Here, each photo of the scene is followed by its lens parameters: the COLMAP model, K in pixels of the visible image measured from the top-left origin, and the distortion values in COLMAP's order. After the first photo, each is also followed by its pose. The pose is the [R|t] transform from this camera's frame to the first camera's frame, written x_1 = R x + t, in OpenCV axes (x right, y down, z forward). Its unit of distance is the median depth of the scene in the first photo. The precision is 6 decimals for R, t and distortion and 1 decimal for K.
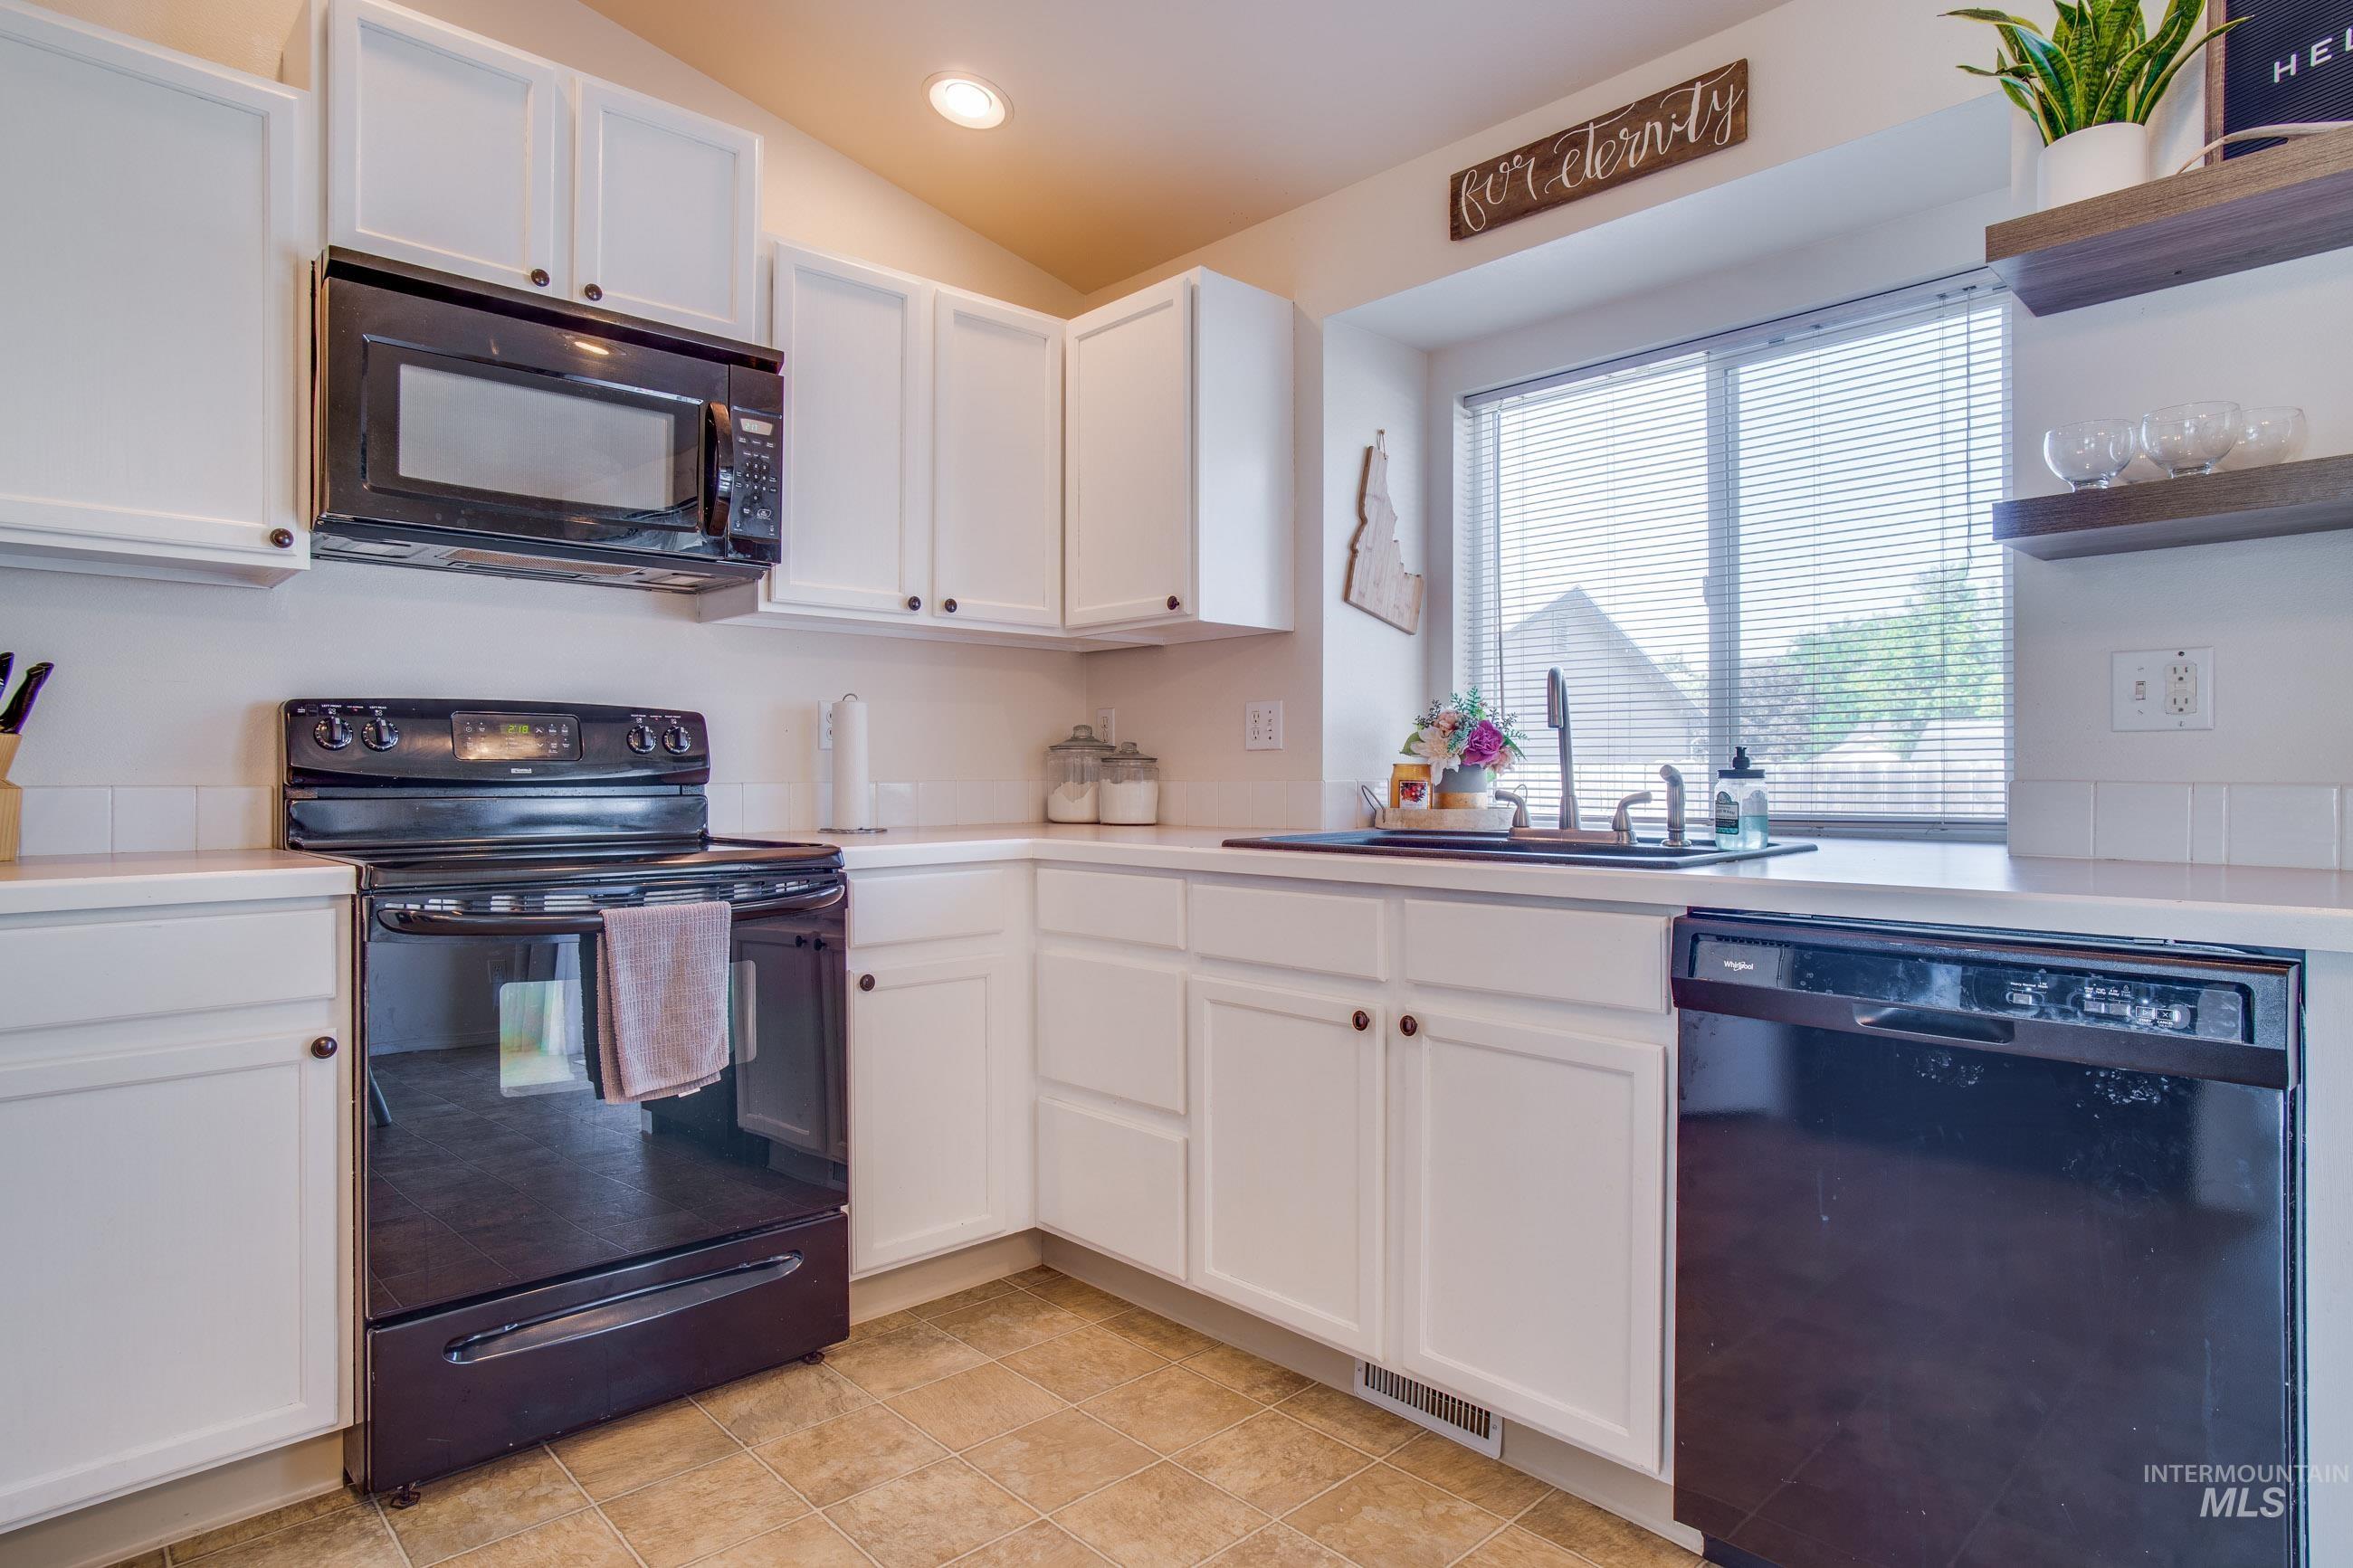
lens RADIAL K [[1287.5, 0, 1176.5], [0, 1287.5, 784.0], [0, 0, 1]] dist [-0.043530, 0.039381]
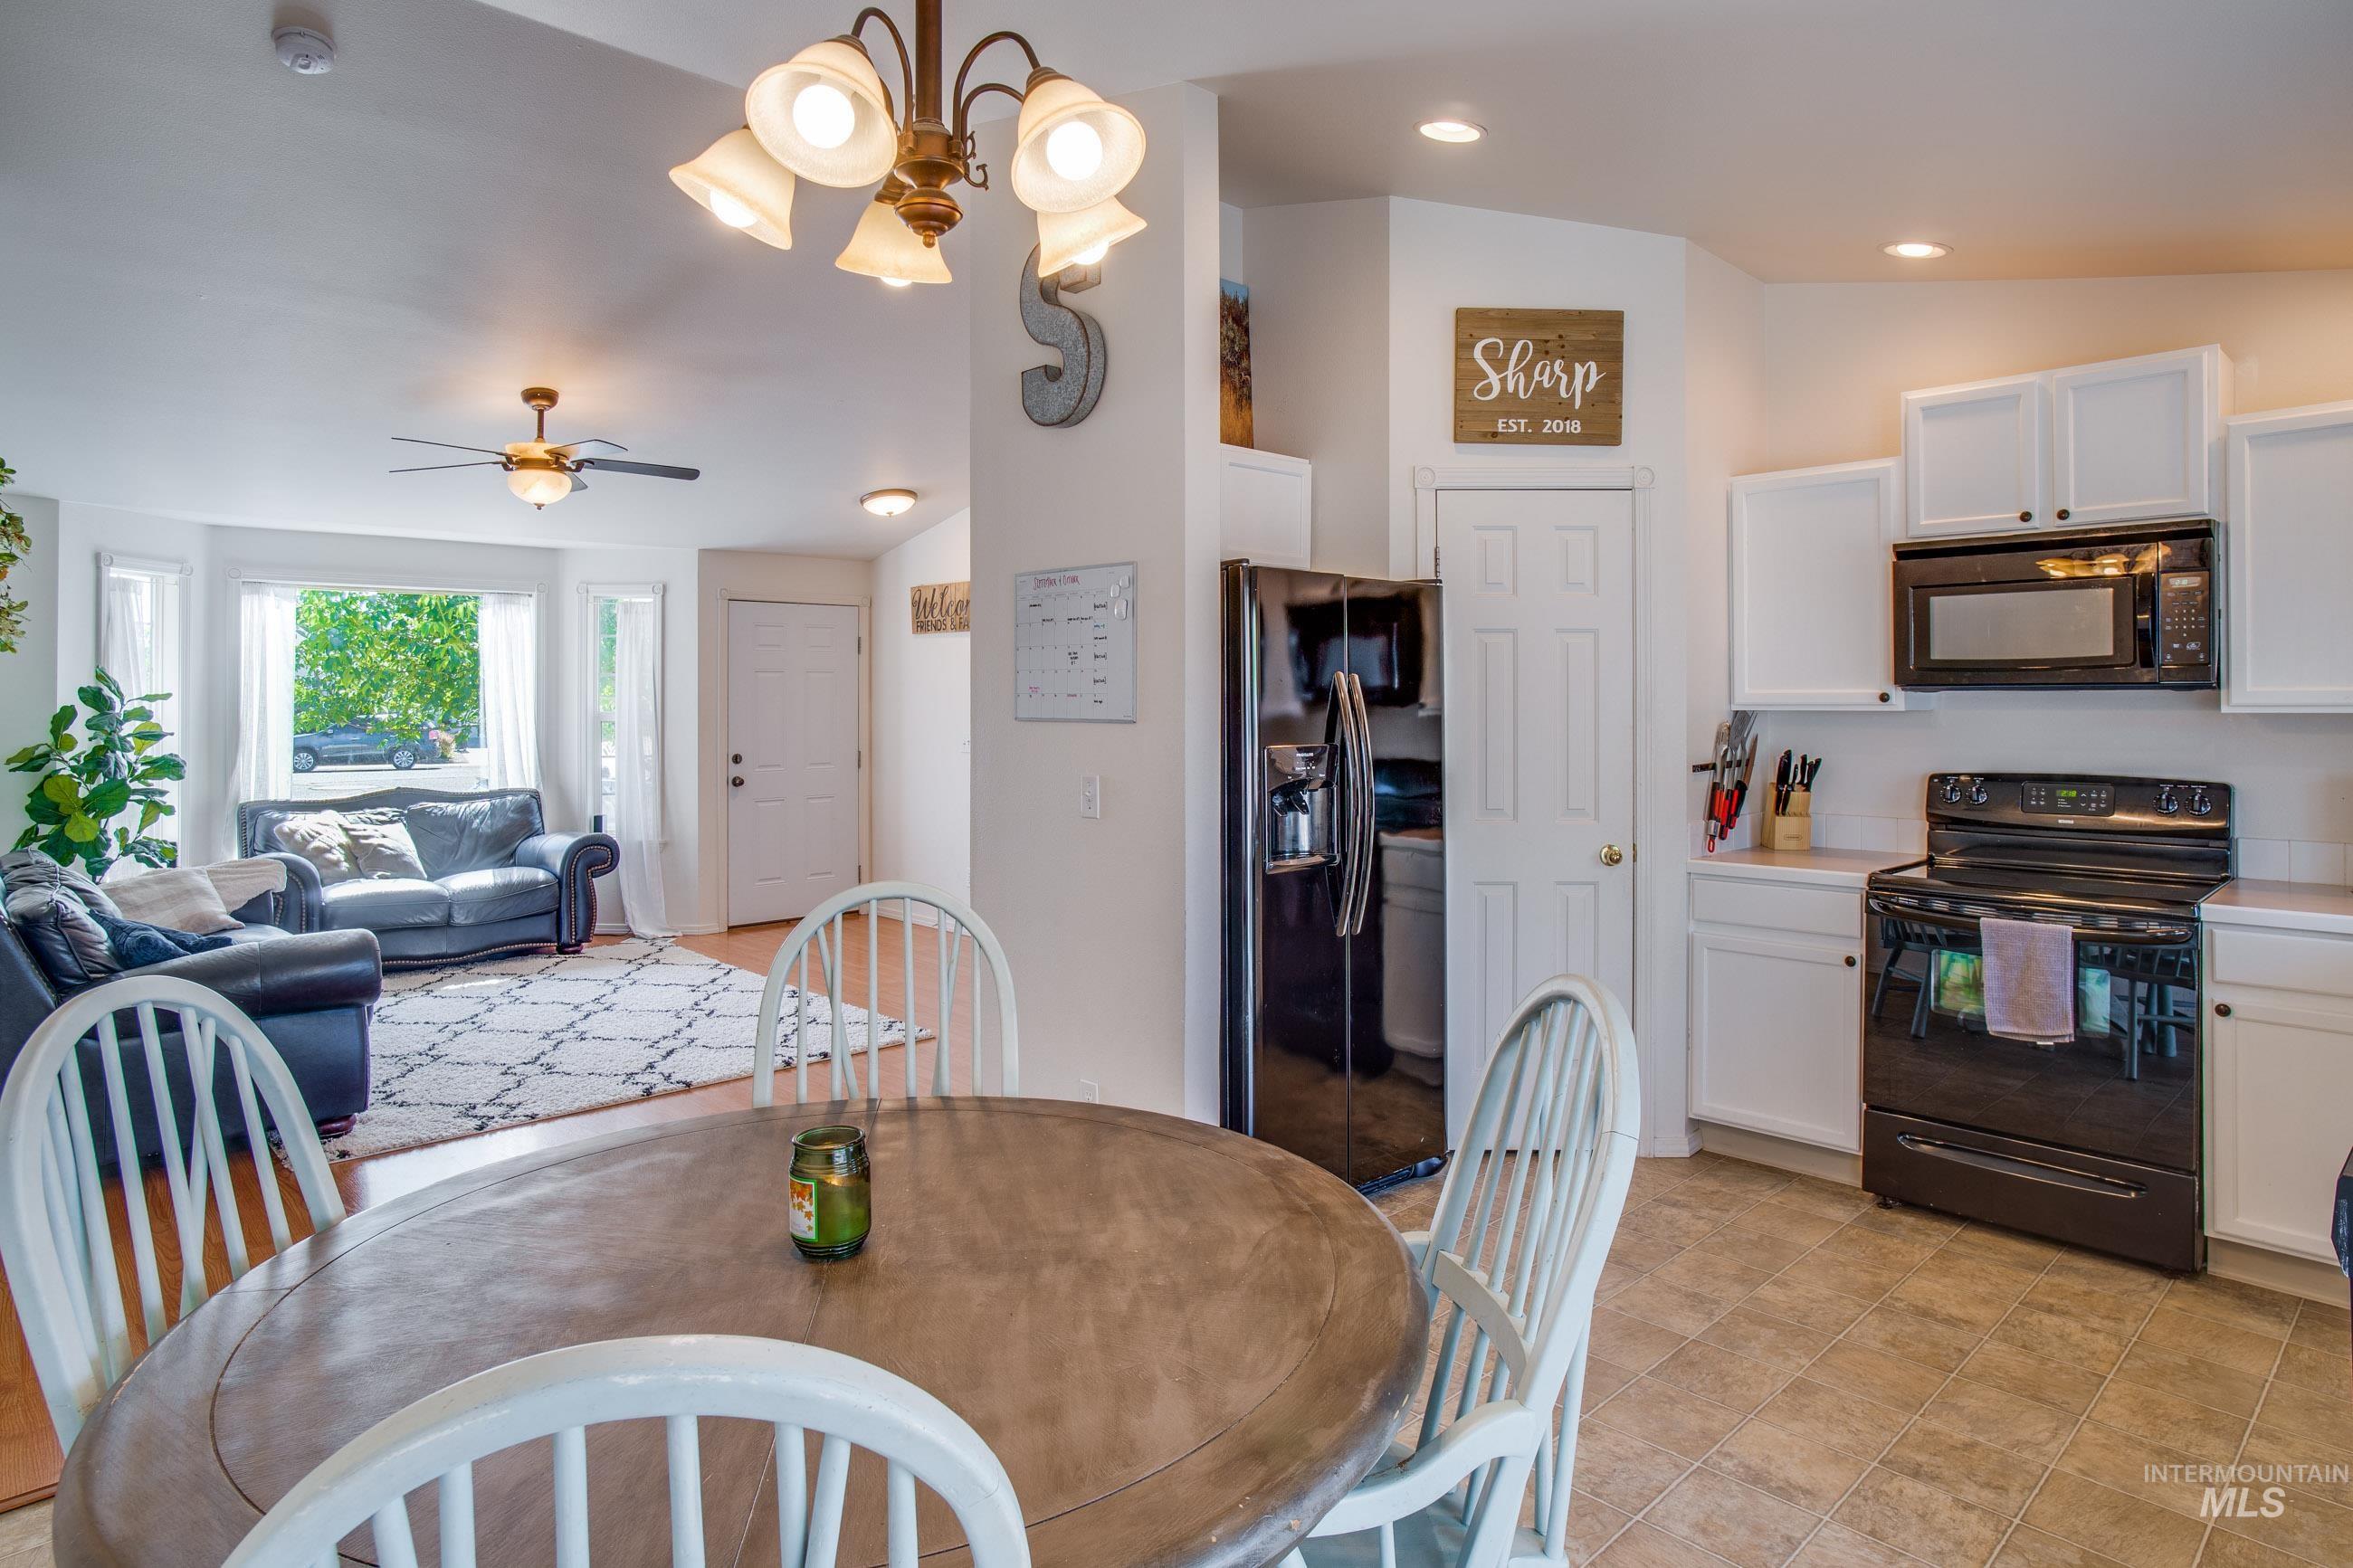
lens RADIAL K [[1287.5, 0, 1176.5], [0, 1287.5, 784.0], [0, 0, 1]] dist [-0.043530, 0.039381]
pose [[0.004516, 0.058045, -0.998304, 1.177821], [0.000465, 0.998314, 0.058048, -0.170429], [0.999990, -0.000726, 0.004481, -0.069876]]
